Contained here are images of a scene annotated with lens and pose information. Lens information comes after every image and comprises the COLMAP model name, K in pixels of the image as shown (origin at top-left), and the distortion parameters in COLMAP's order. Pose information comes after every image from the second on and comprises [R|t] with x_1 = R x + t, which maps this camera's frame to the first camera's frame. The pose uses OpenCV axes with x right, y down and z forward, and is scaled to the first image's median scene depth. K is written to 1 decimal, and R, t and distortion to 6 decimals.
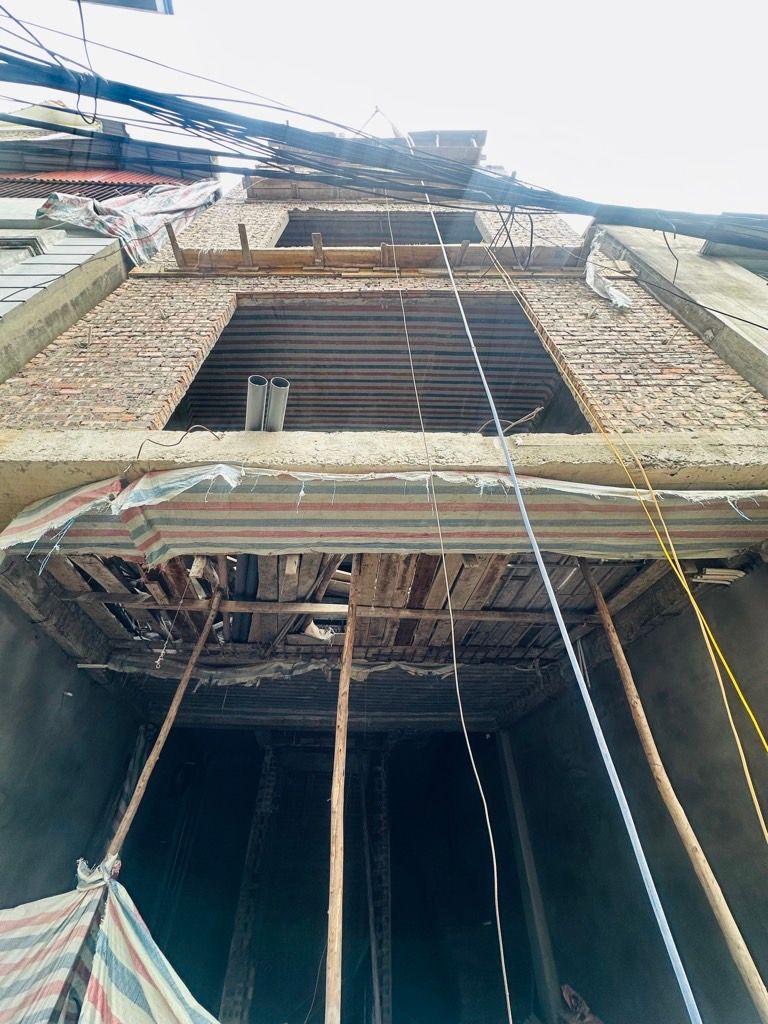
lens RADIAL K [[405.7, 0, 384.0], [0, 405.7, 512.0], [0, 0, 1]] dist [-0.003472, 0.000641]
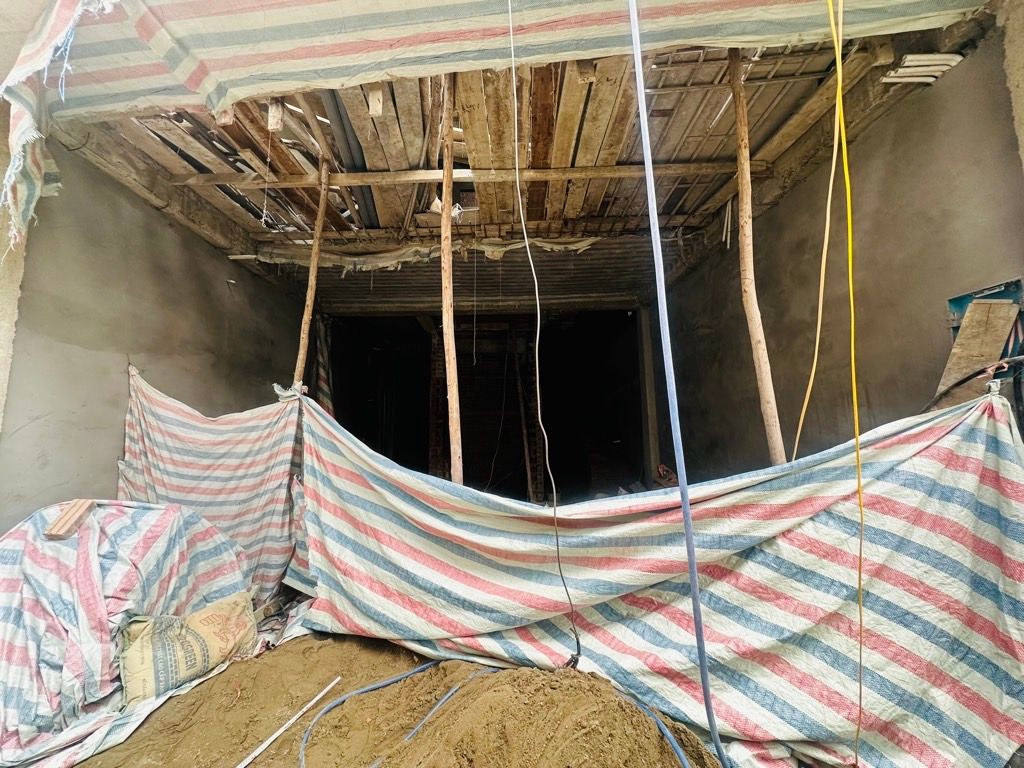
lens RADIAL K [[405.7, 0, 513.9], [0, 405.7, 382.6], [0, 0, 1]] dist [-0.003472, 0.000641]
pose [[0.993753, -0.025412, -0.108668, 0.101785], [0.082851, 0.820355, 0.565821, 0.111841], [0.074768, -0.571290, 0.817336, -0.007766]]
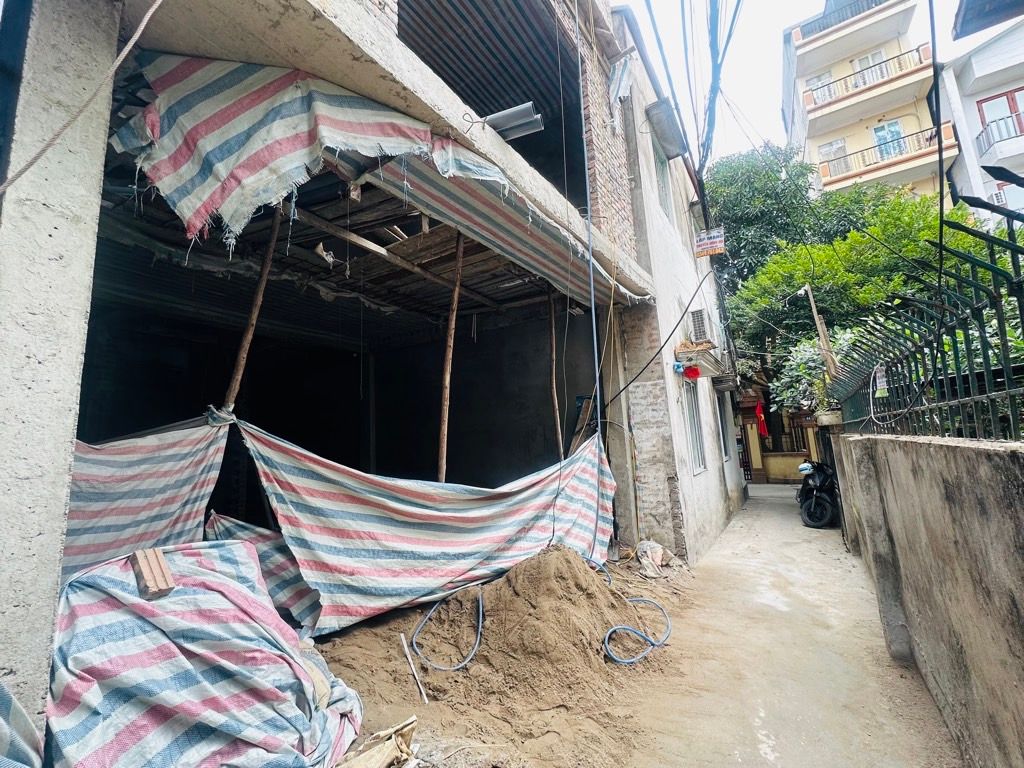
lens RADIAL K [[405.7, 0, 513.9], [0, 405.7, 382.6], [0, 0, 1]] dist [-0.003472, 0.000641]
pose [[0.590248, 0.093283, 0.801814, -0.736311], [-0.498940, 0.822996, 0.271543, 0.040997], [-0.634560, -0.560335, 0.532315, -0.076787]]
